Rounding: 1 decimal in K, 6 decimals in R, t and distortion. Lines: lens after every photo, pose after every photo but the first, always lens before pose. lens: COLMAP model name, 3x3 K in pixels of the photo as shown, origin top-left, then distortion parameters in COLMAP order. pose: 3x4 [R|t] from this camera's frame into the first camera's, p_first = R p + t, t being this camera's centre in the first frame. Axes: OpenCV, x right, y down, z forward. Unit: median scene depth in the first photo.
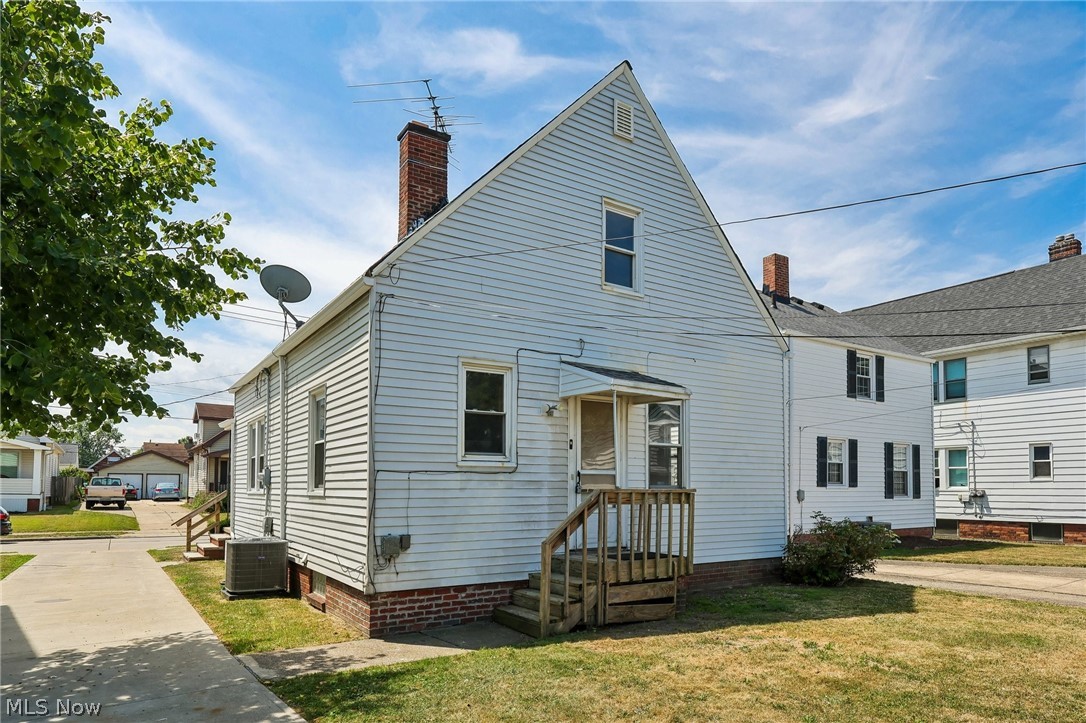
lens RADIAL K [[651.6, 0, 543.5], [0, 651.6, 407.7], [0, 0, 1]] dist [0.001552, 0.000505]
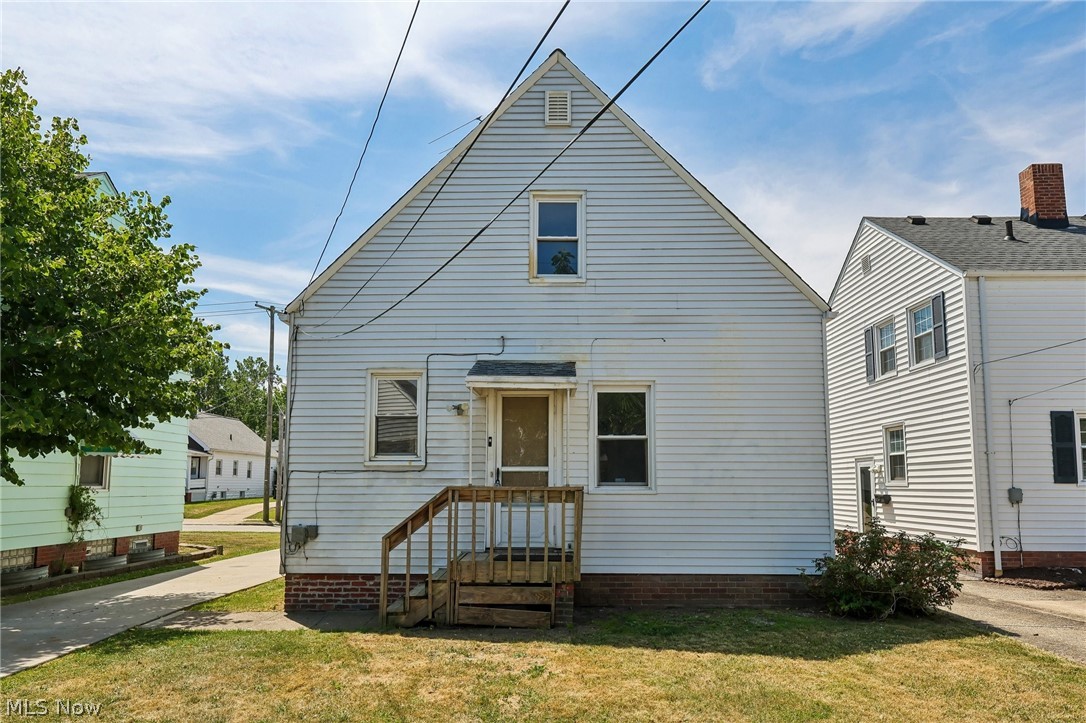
lens RADIAL K [[656.1, 0, 543.0], [0, 656.1, 361.5], [0, 0, 1]] dist [-0.001330, -0.001816]
pose [[0.828283, -0.103943, -0.550584, 0.756770], [0.068751, 0.994071, -0.084240, 0.026458], [0.556076, 0.031921, 0.830518, 0.219043]]
